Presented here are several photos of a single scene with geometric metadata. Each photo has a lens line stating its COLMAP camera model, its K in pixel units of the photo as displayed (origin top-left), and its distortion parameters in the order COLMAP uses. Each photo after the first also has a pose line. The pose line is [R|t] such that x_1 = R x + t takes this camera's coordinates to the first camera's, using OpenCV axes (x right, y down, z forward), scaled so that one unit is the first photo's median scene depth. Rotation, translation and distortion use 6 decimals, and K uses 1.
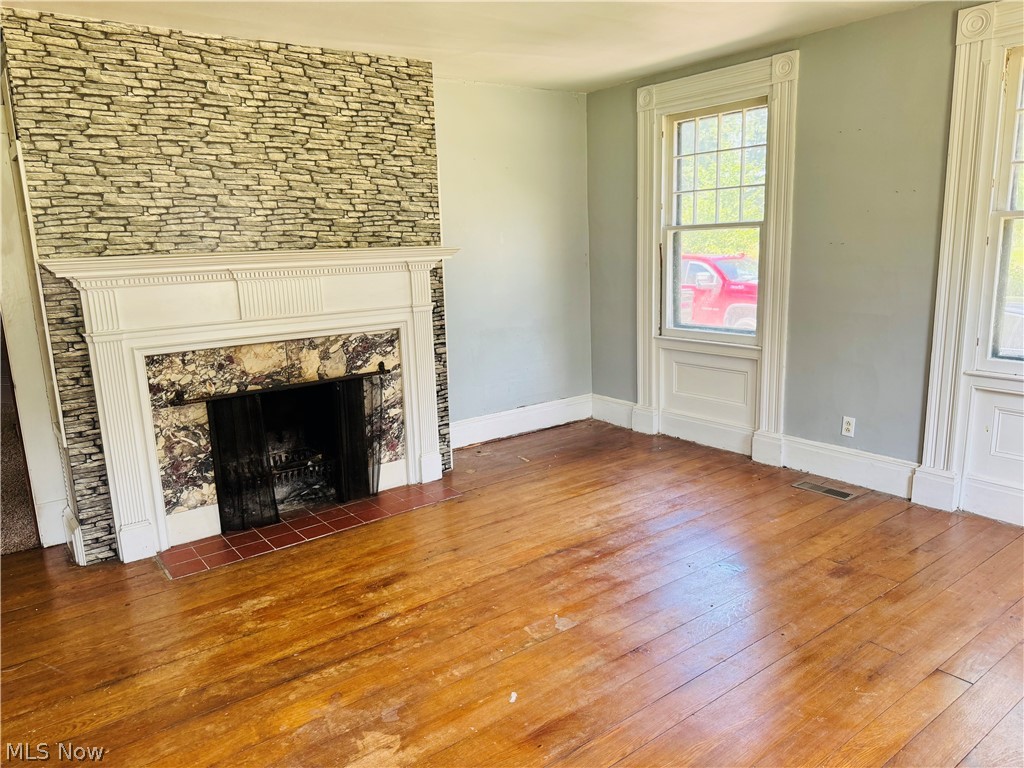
lens RADIAL K [[717.3, 0, 514.2], [0, 717.3, 390.4], [0, 0, 1]] dist [0.126434, -0.210227]
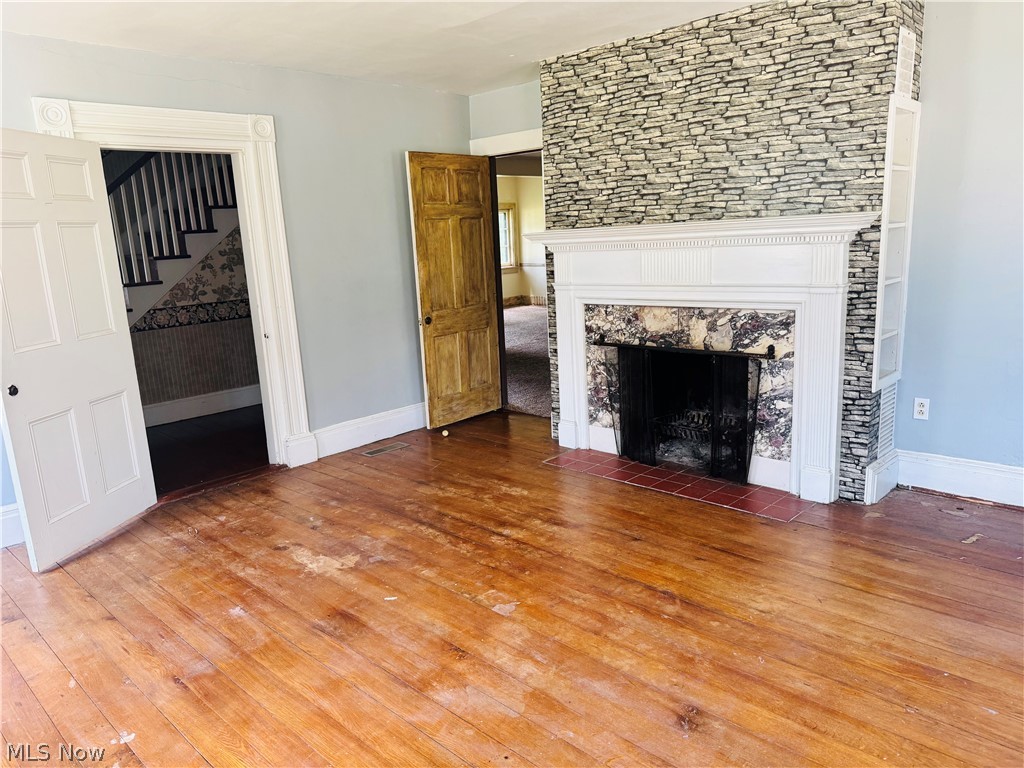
lens RADIAL K [[717.3, 0, 514.2], [0, 717.3, 390.4], [0, 0, 1]] dist [0.126434, -0.210227]
pose [[0.153641, 0.232437, -0.960400, 0.703831], [-0.164914, 0.964340, 0.207008, -0.130519], [0.974268, 0.126578, 0.186494, 0.576577]]
